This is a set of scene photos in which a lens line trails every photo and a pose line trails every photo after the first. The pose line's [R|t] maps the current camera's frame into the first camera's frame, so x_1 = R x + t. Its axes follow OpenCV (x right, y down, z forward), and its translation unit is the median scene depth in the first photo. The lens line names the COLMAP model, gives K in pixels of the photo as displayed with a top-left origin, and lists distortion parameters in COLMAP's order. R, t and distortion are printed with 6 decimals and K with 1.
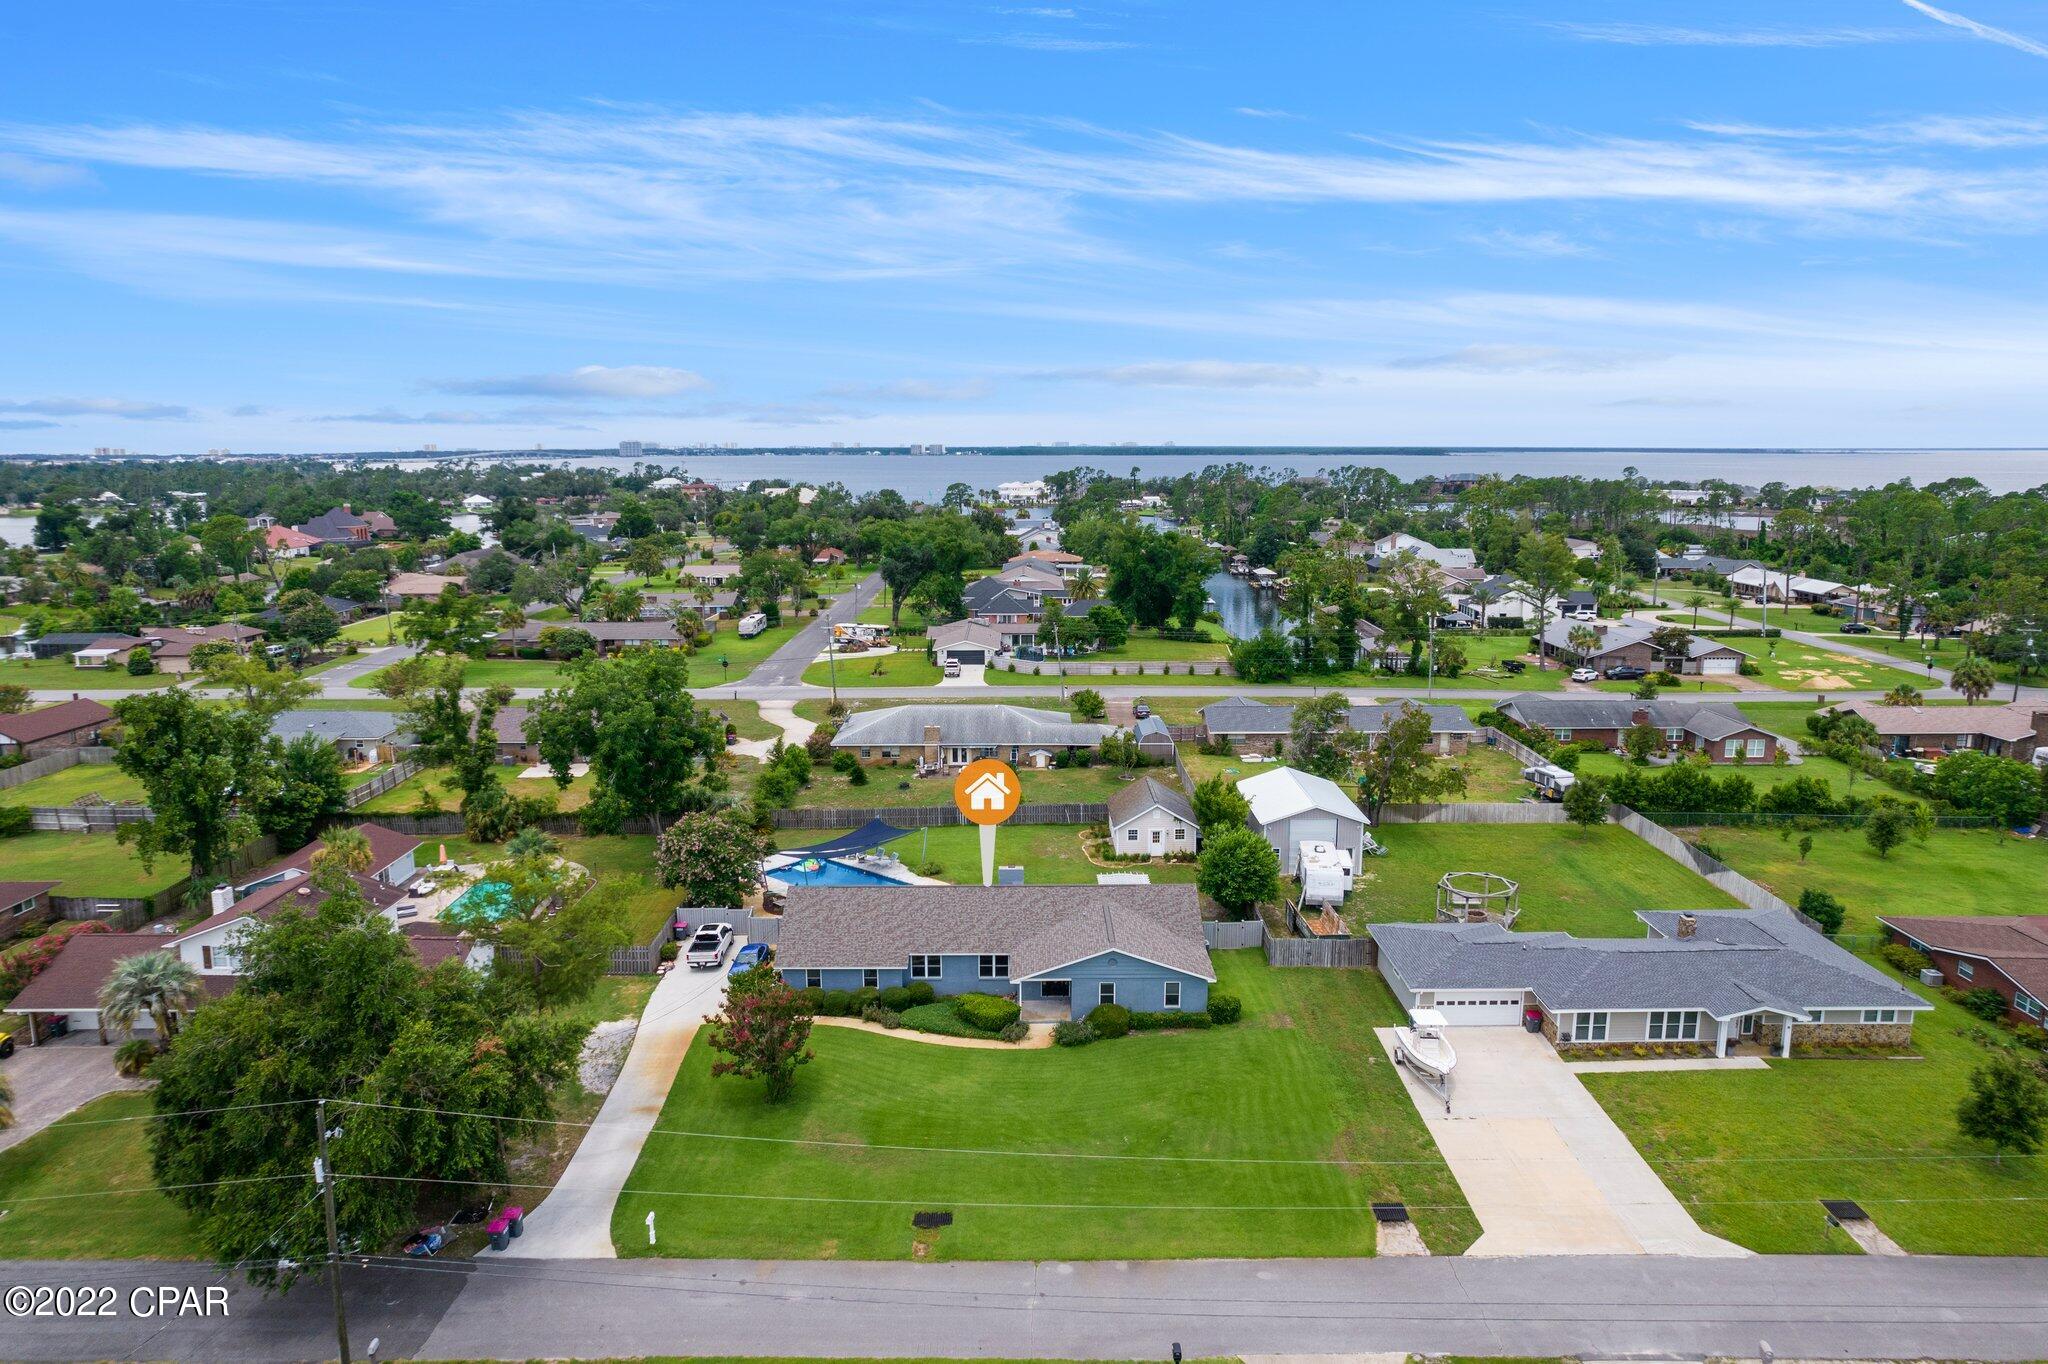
lens RADIAL K [[1338.6, 0, 1017.8], [0, 1338.6, 668.7], [0, 0, 1]] dist [-0.064874, 0.053942]
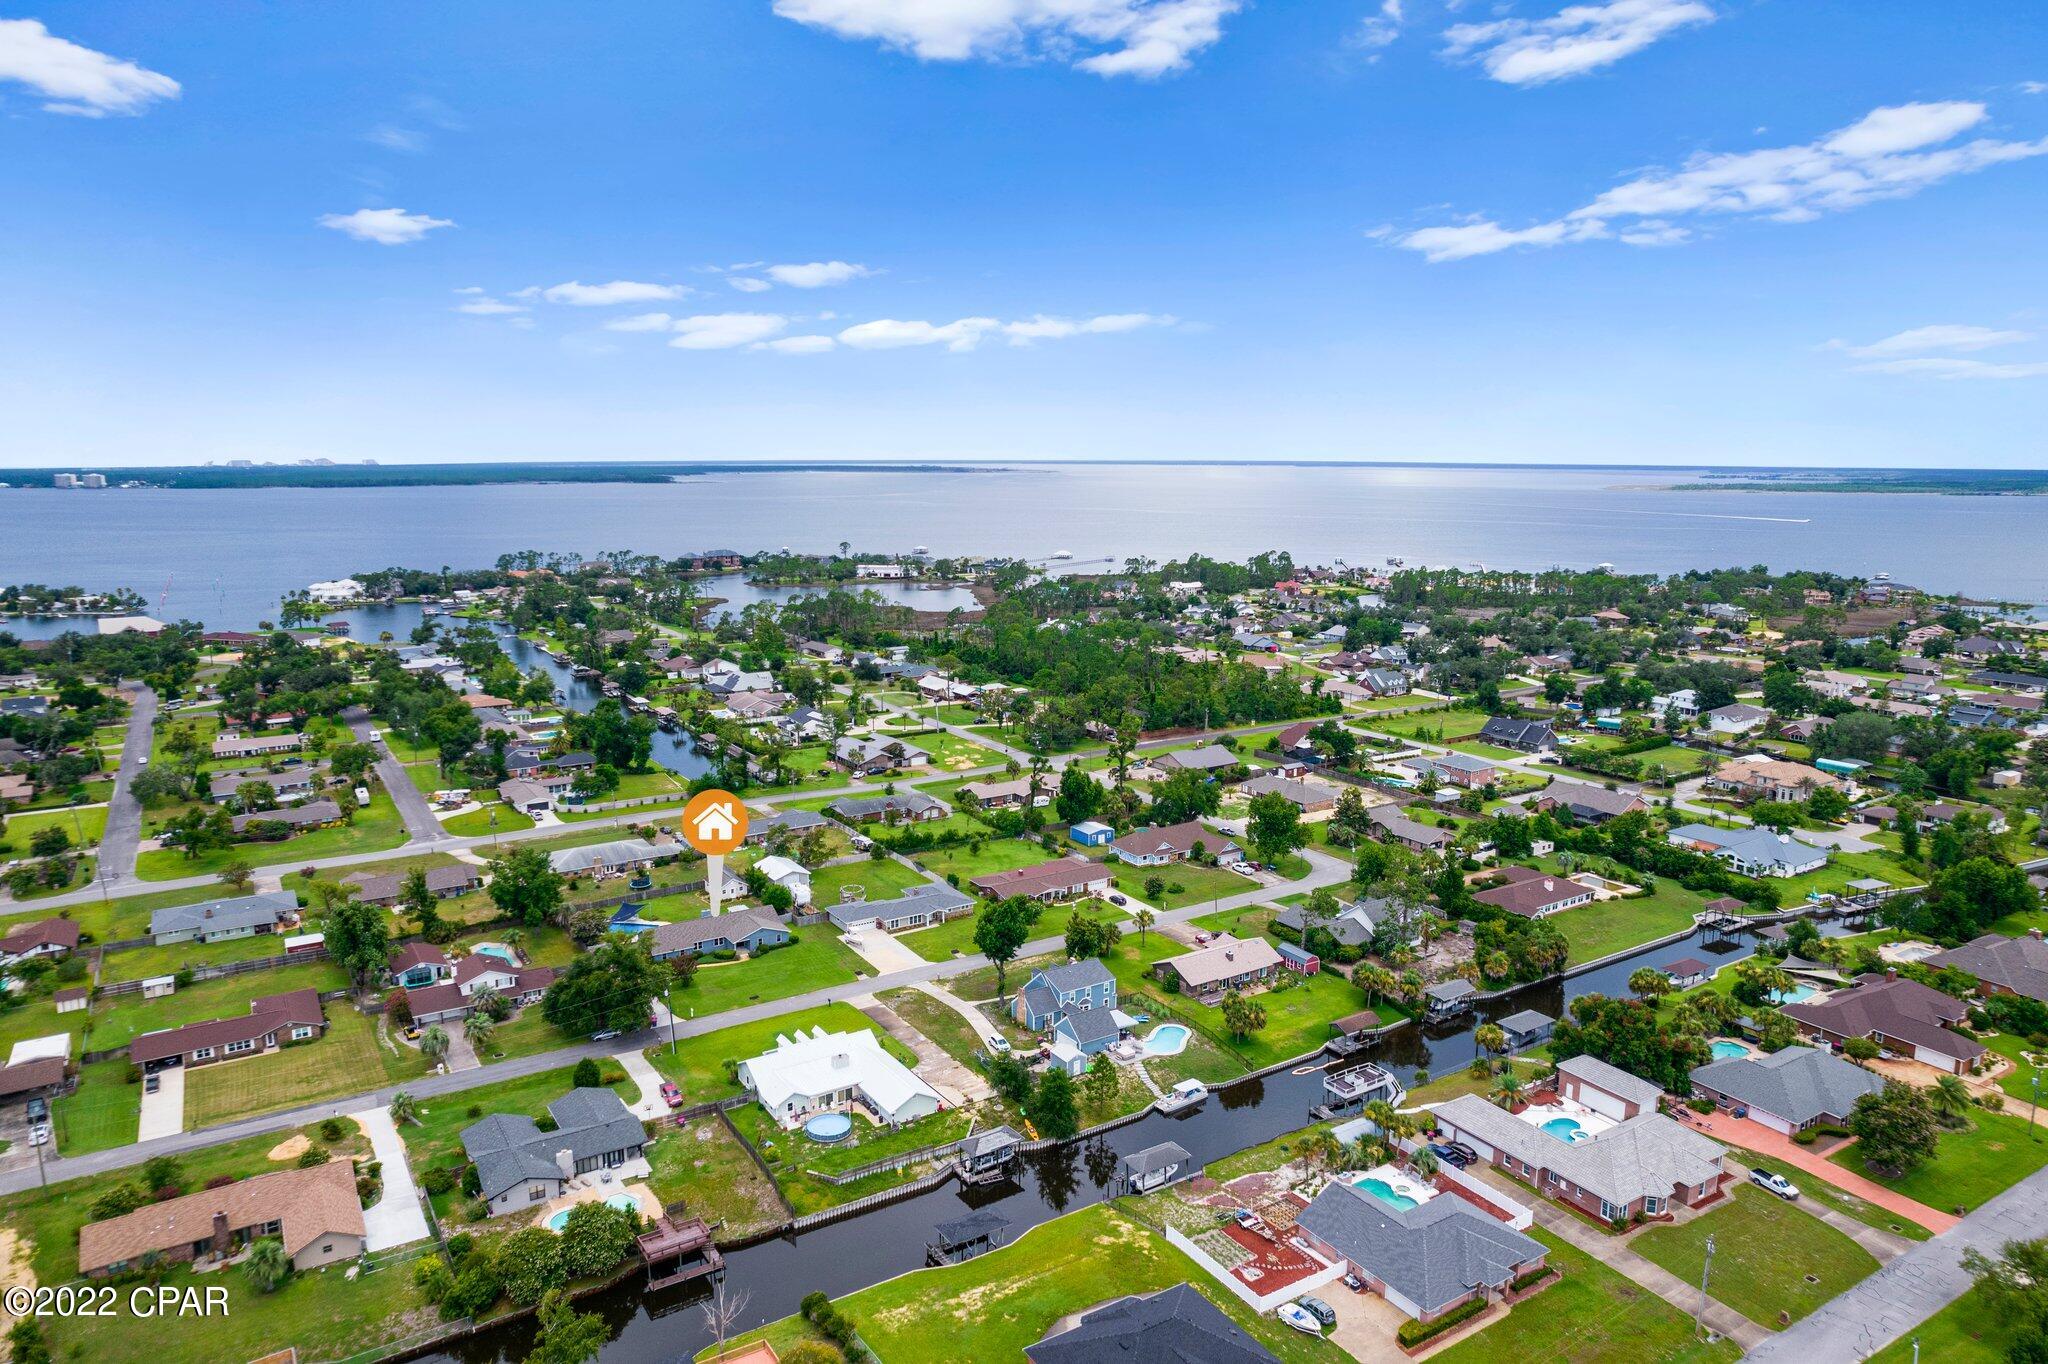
lens RADIAL K [[1323.1, 0, 1029.2], [0, 1323.1, 682.4], [0, 0, 1]] dist [-0.068115, 0.060394]
pose [[0.838440, -0.087860, 0.537865, -0.708657], [0.086123, 0.995879, 0.028425, -0.284152], [-0.538145, 0.022489, 0.842552, -1.398927]]
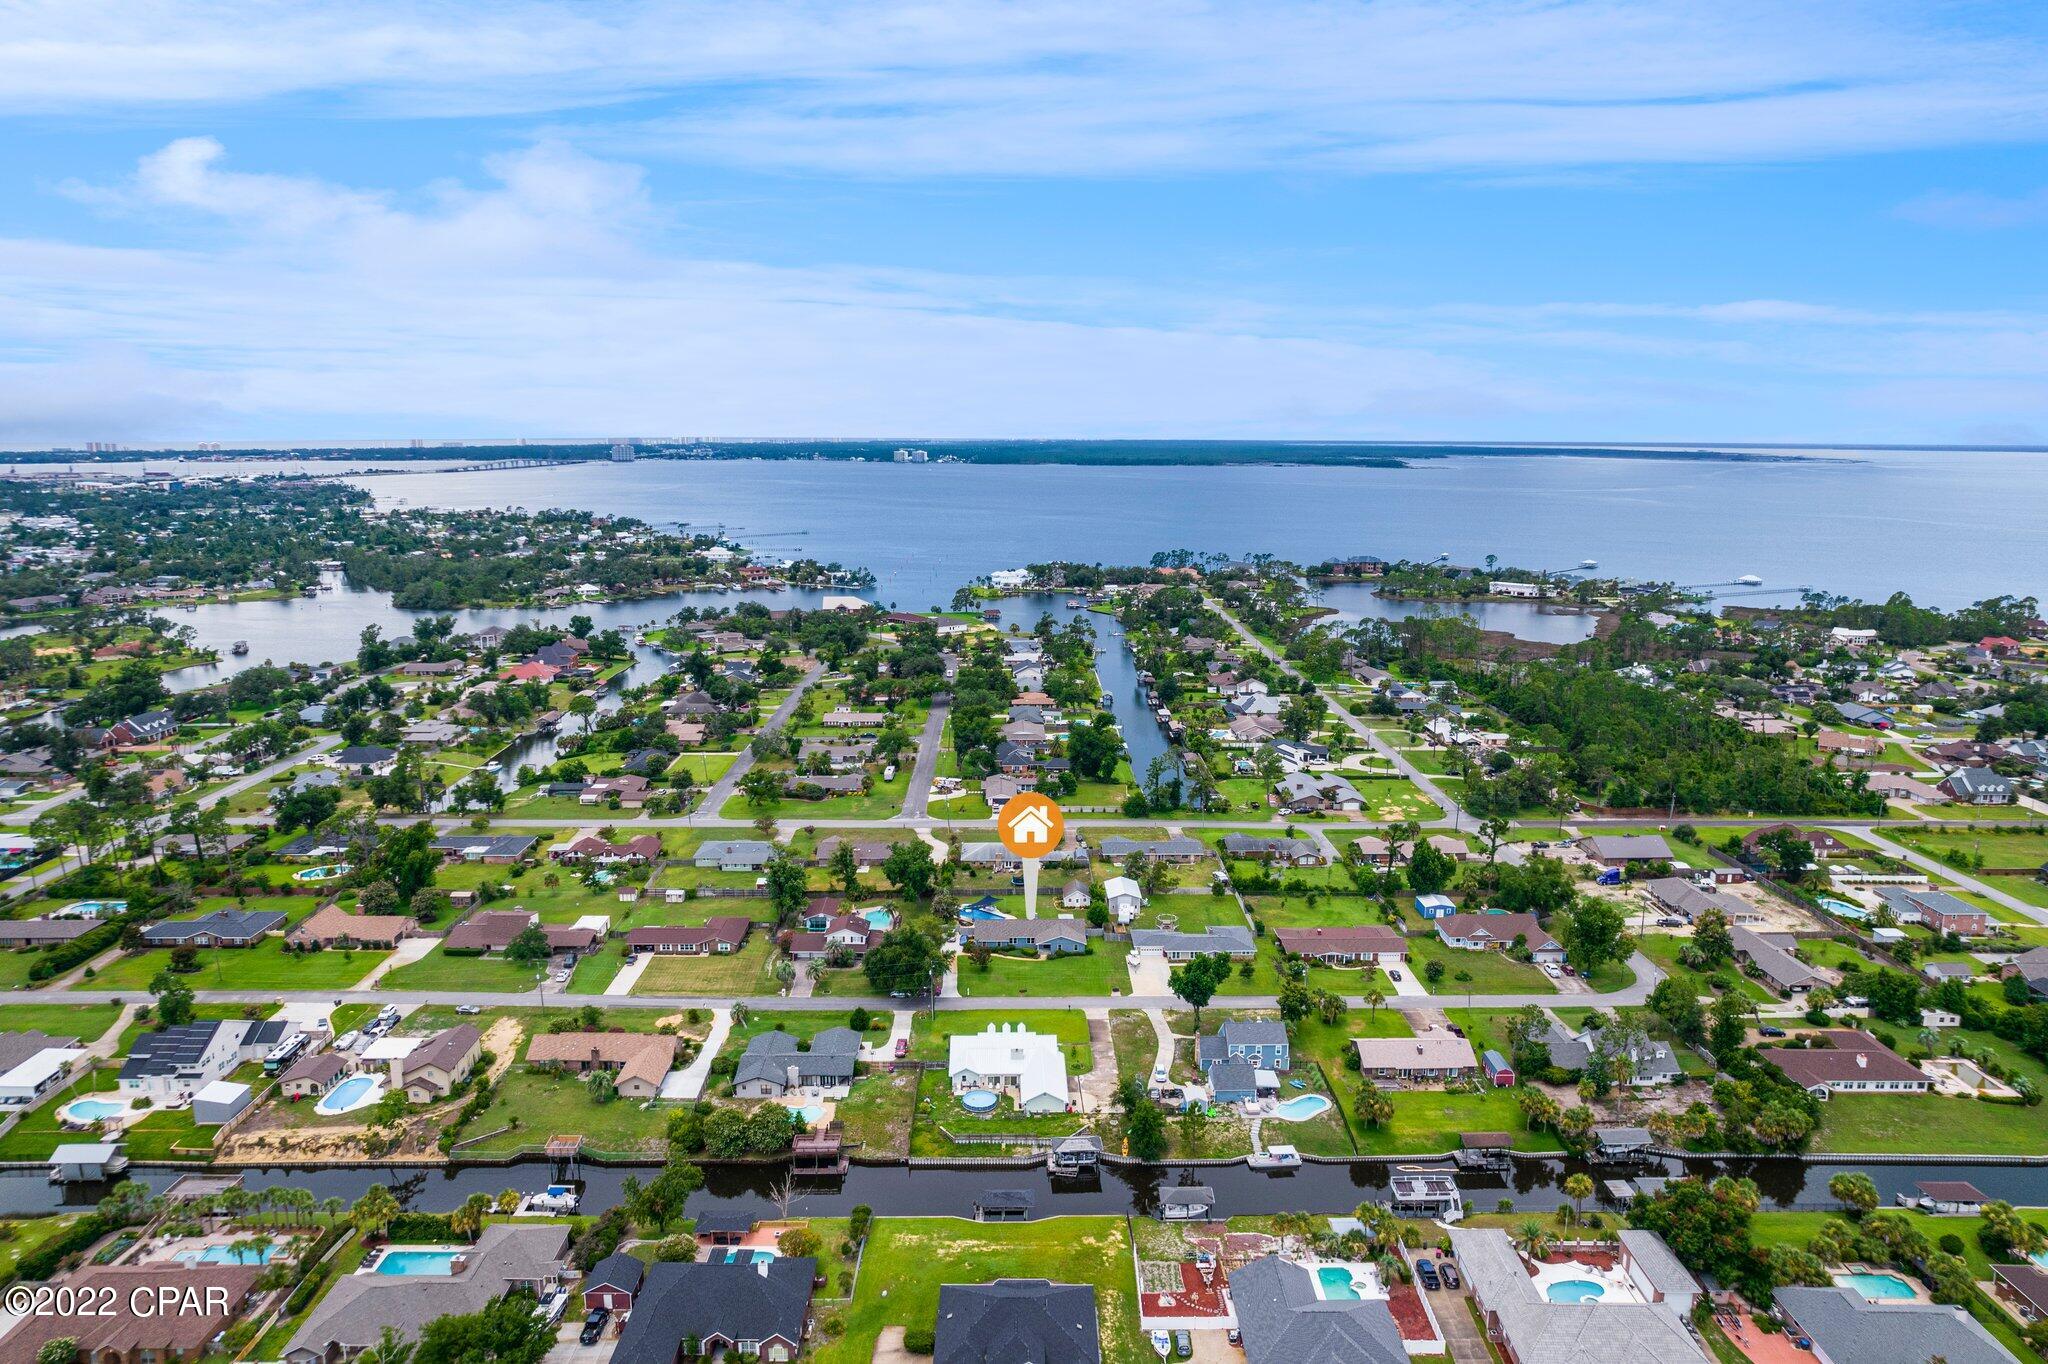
lens RADIAL K [[1338.6, 0, 1017.8], [0, 1338.6, 668.7], [0, 0, 1]] dist [-0.064874, 0.053942]
pose [[0.999831, 0.003375, 0.018094, -0.089323], [-0.003553, 0.999946, 0.009813, -0.419457], [-0.018060, -0.009875, 0.999788, -1.990017]]
